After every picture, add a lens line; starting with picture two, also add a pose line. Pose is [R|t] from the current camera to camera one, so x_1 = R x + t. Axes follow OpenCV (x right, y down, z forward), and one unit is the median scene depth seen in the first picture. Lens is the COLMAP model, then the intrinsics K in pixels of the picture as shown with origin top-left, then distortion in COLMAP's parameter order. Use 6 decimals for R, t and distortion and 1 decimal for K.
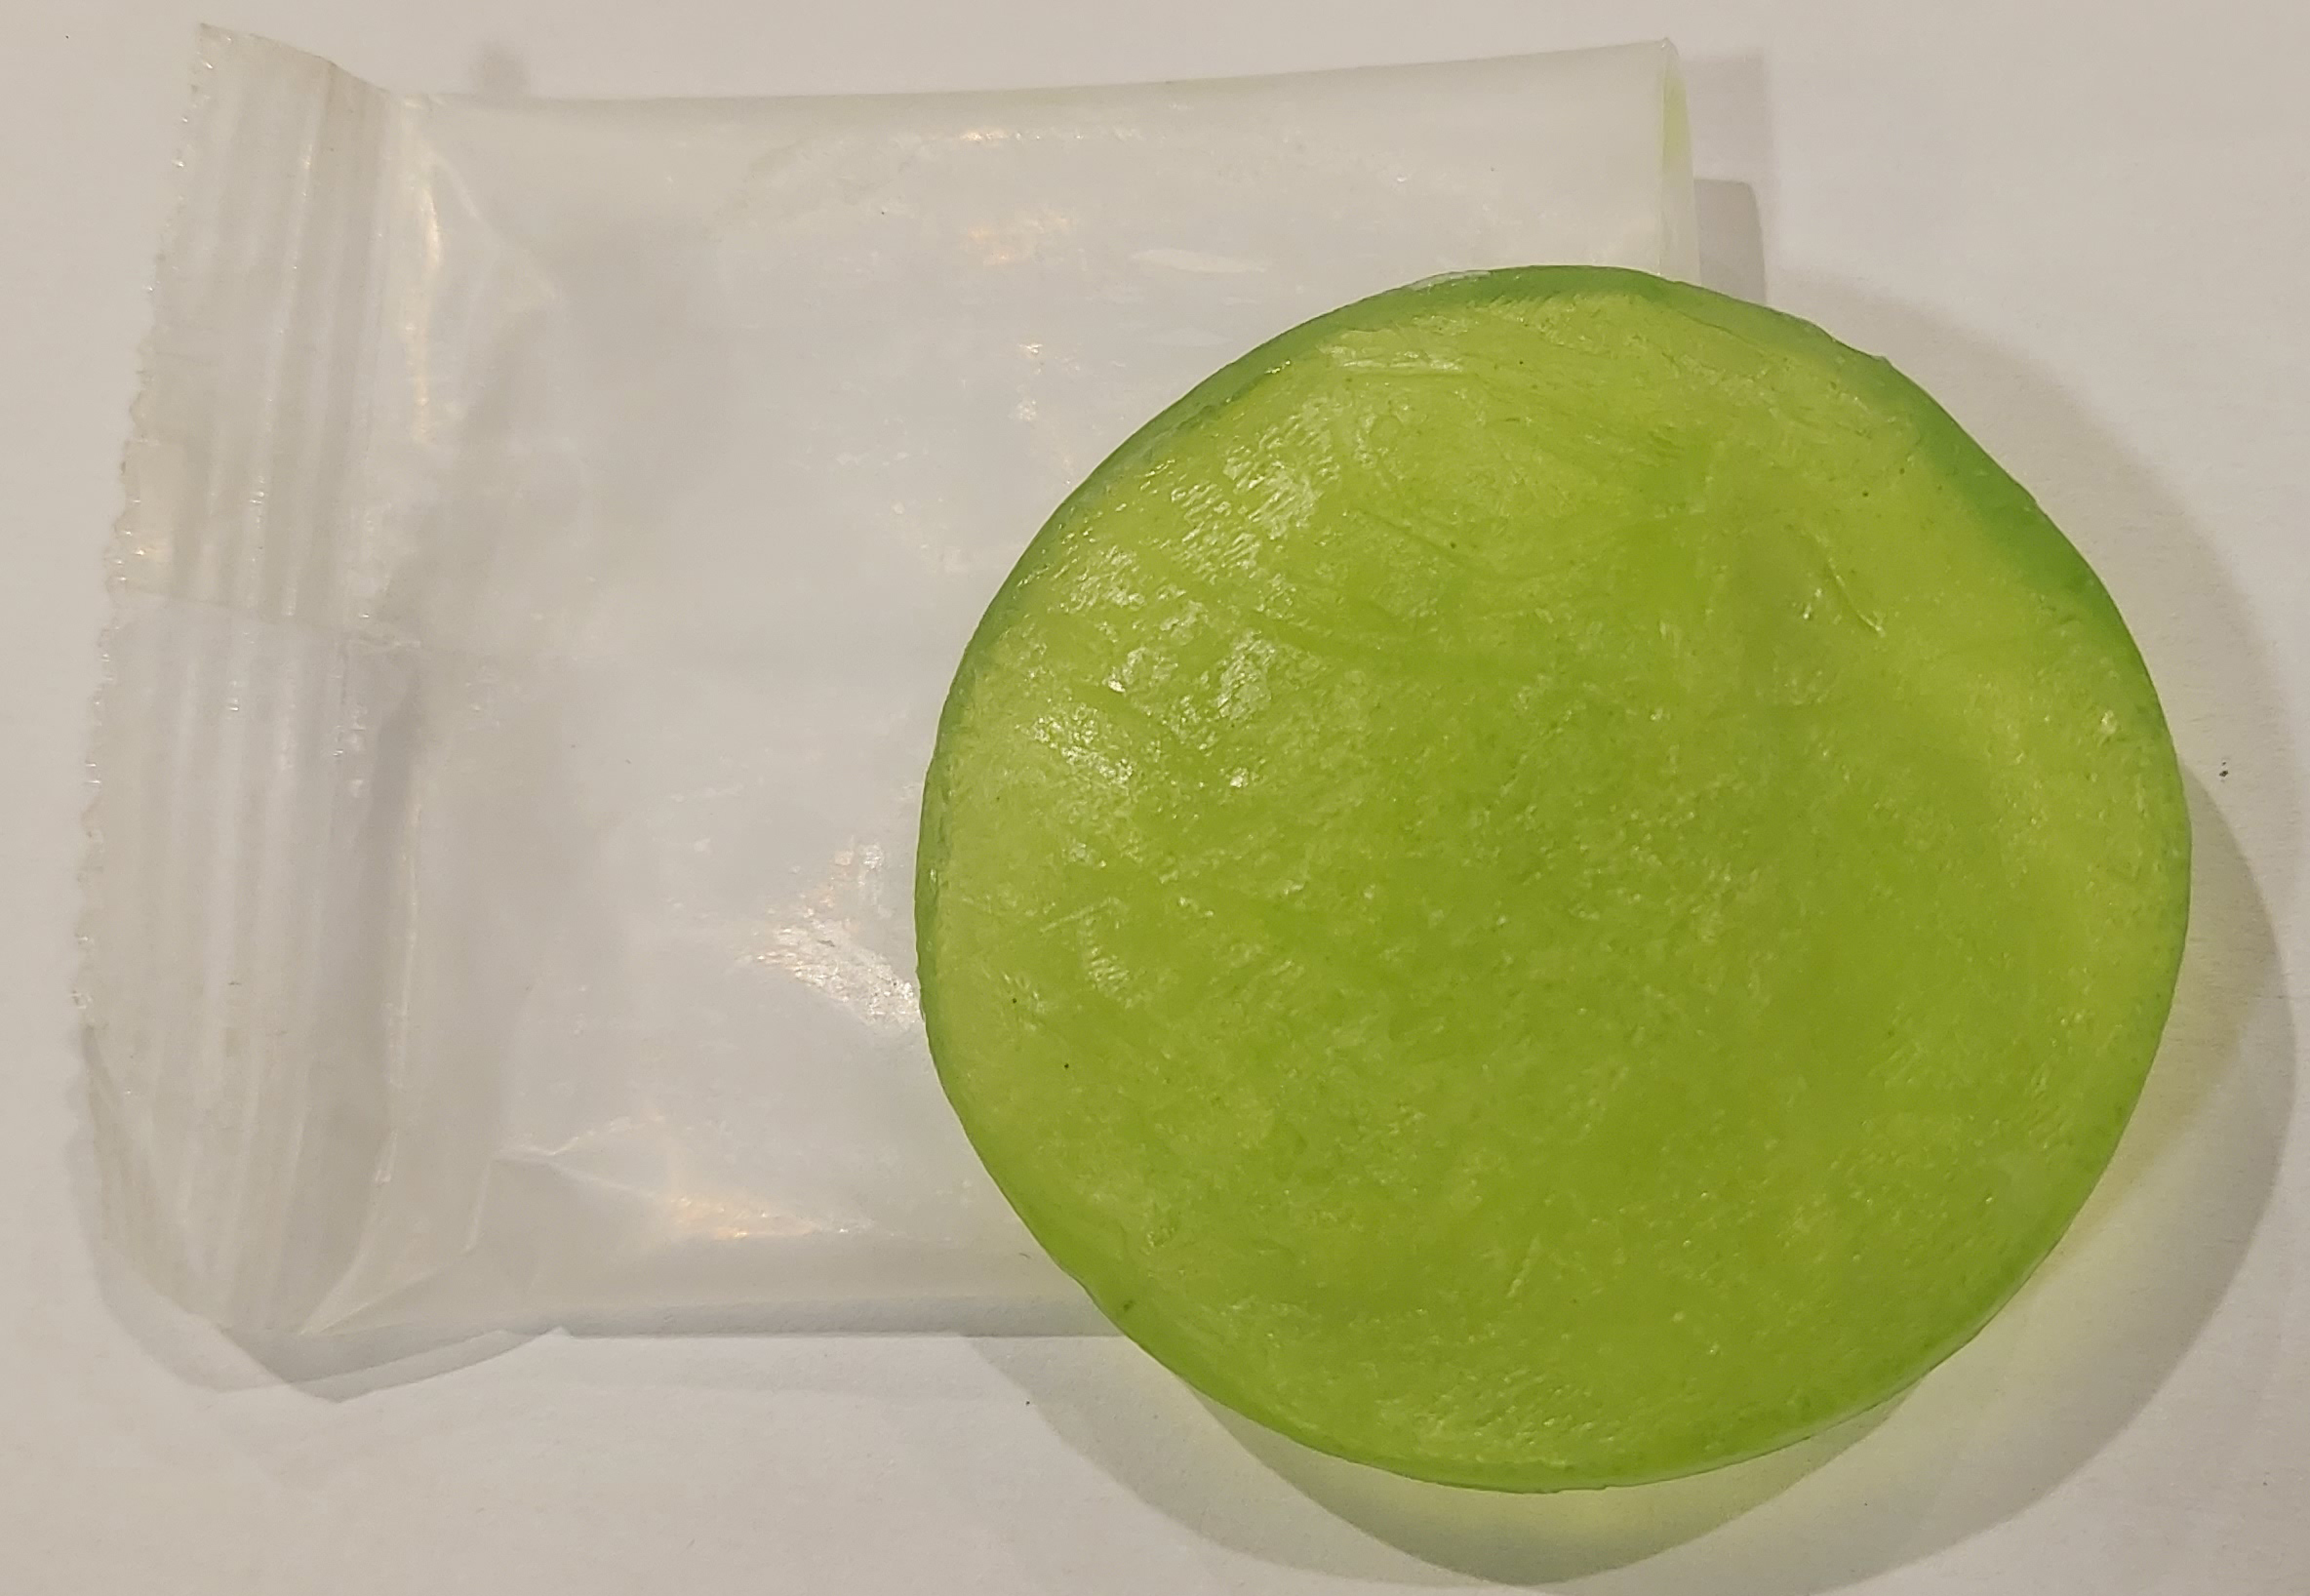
lens RADIAL K [[1692.5, 0, 1129.9], [0, 1692.5, 557.6], [0, 0, 1]] dist [0.000396, 0.005385]
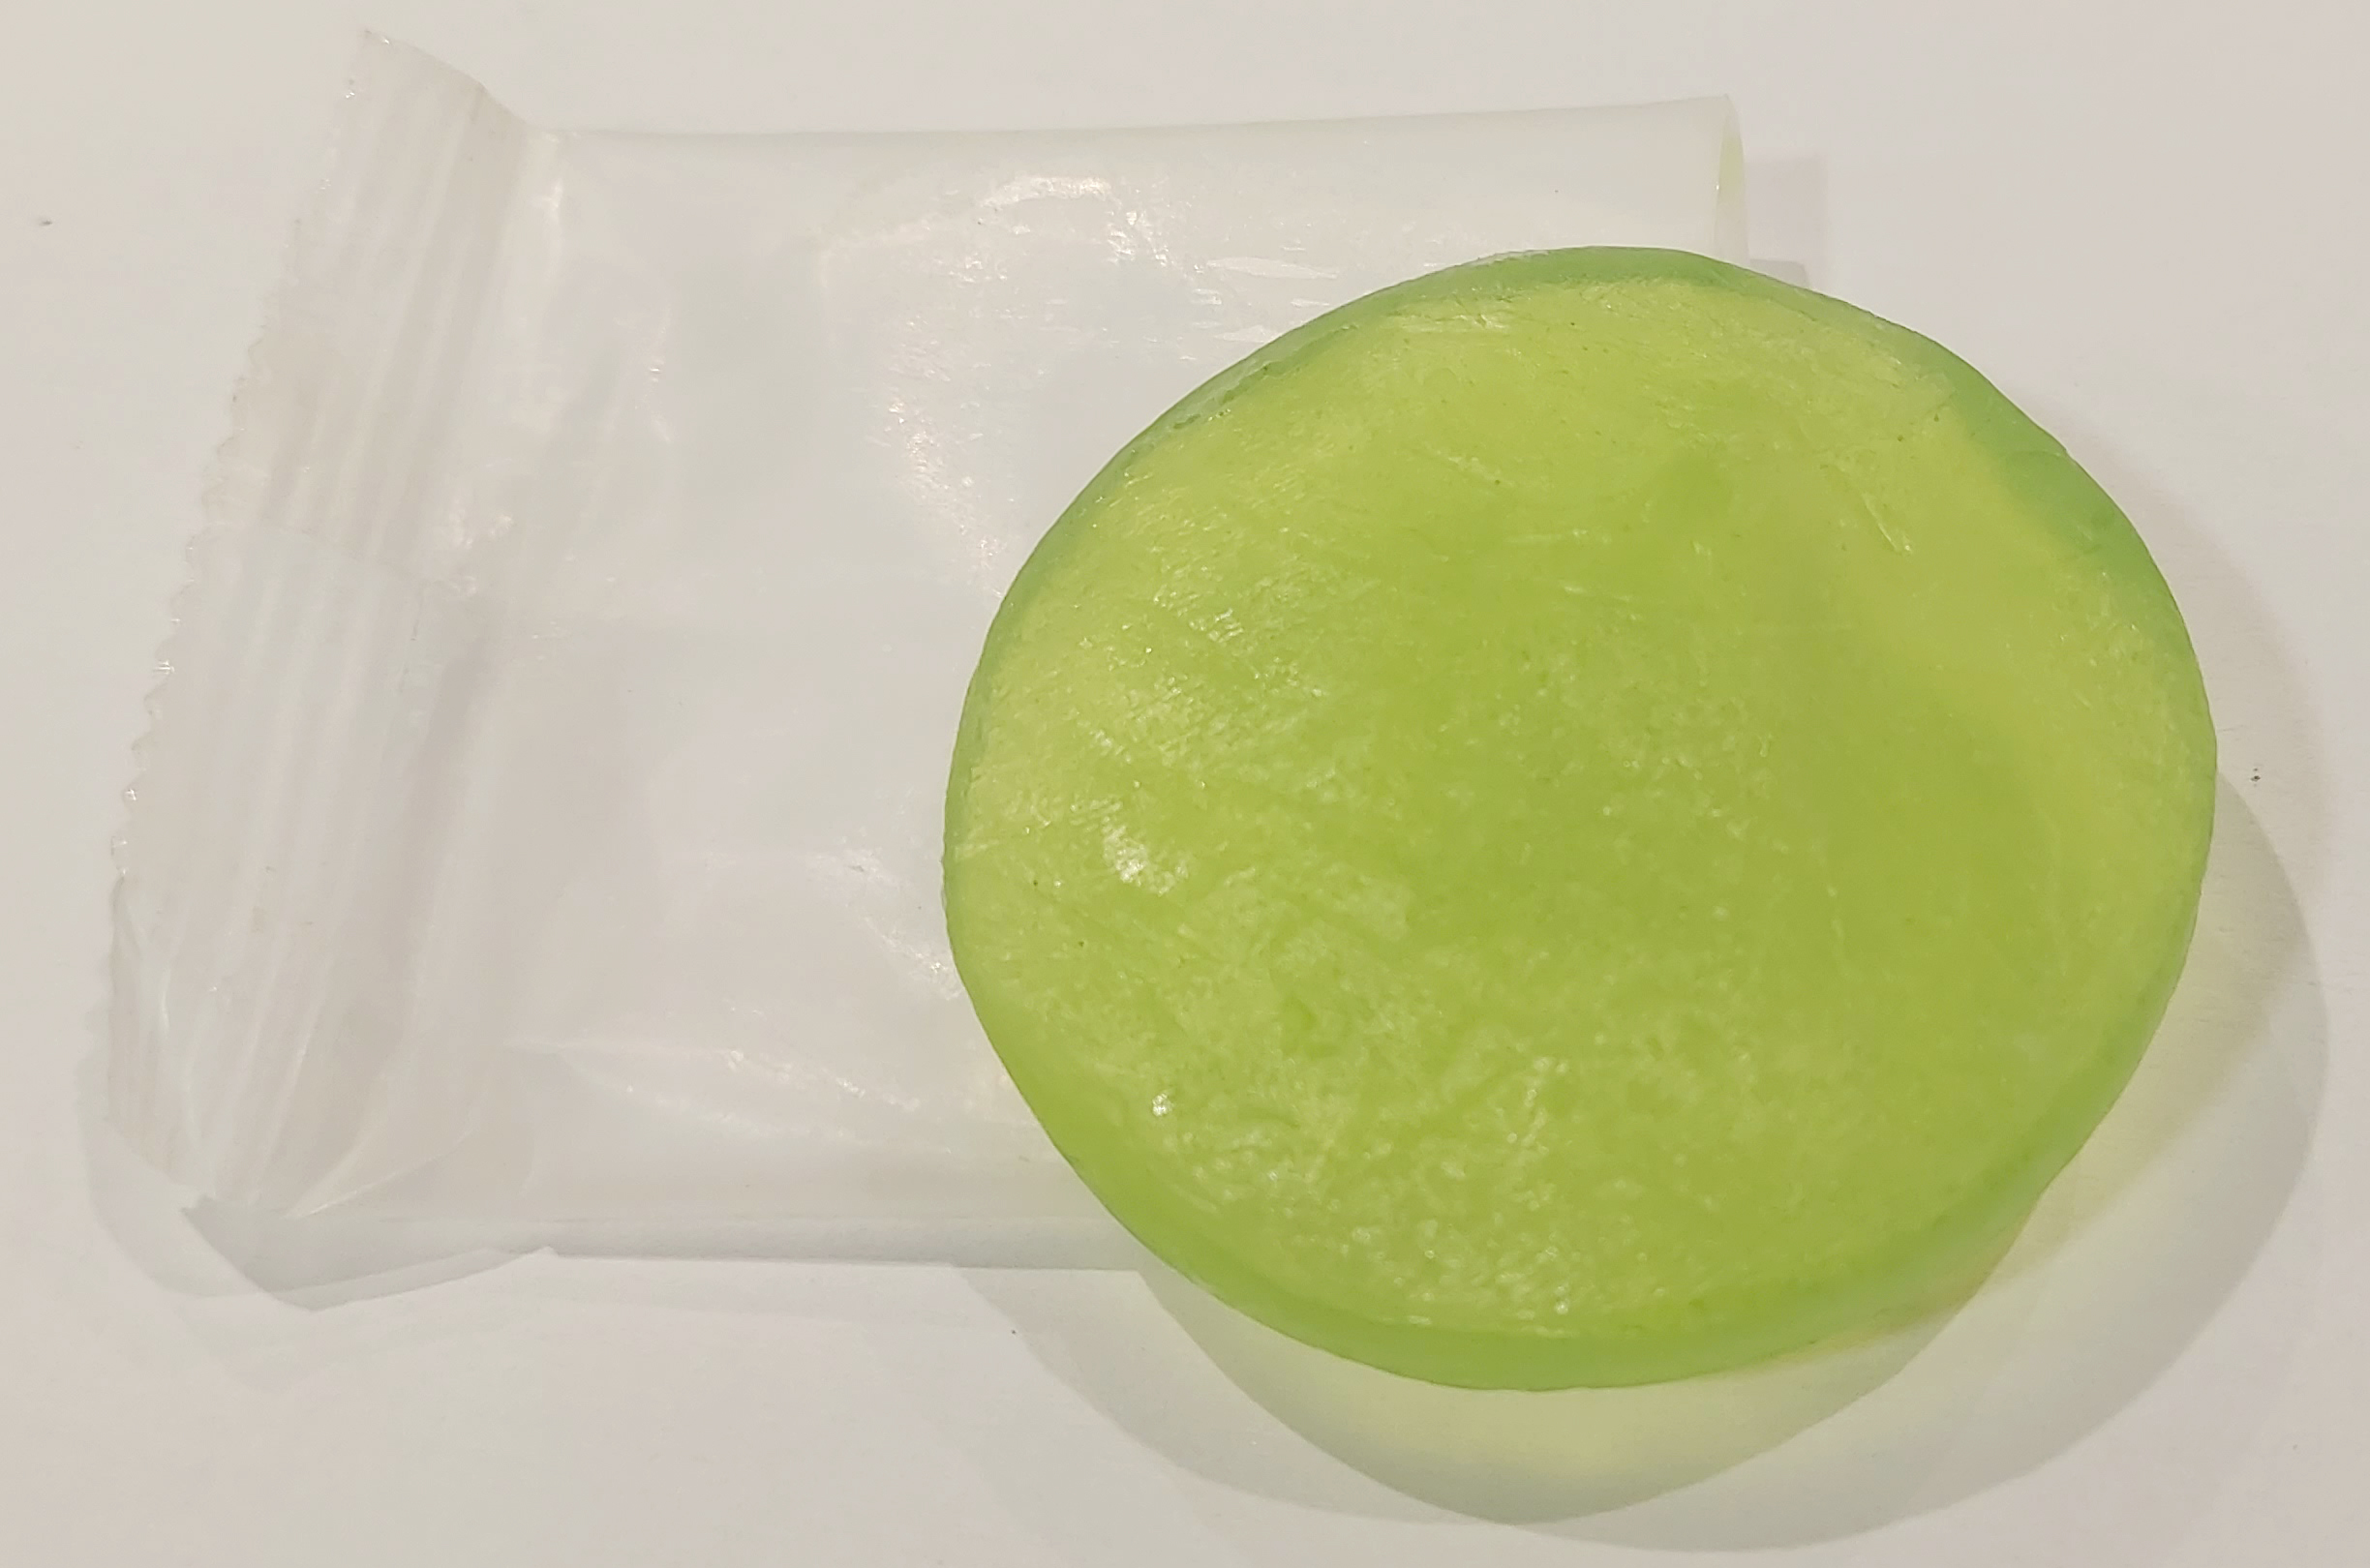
lens RADIAL K [[1643.6, 0, 1185.0], [0, 1643.6, 784.0], [0, 0, 1]] dist [0.003978, 0.007518]
pose [[0.997074, 0.074015, -0.019105, 0.033173], [-0.075751, 0.990226, -0.117112, 0.296410], [0.010250, 0.118217, 0.992935, 0.025540]]
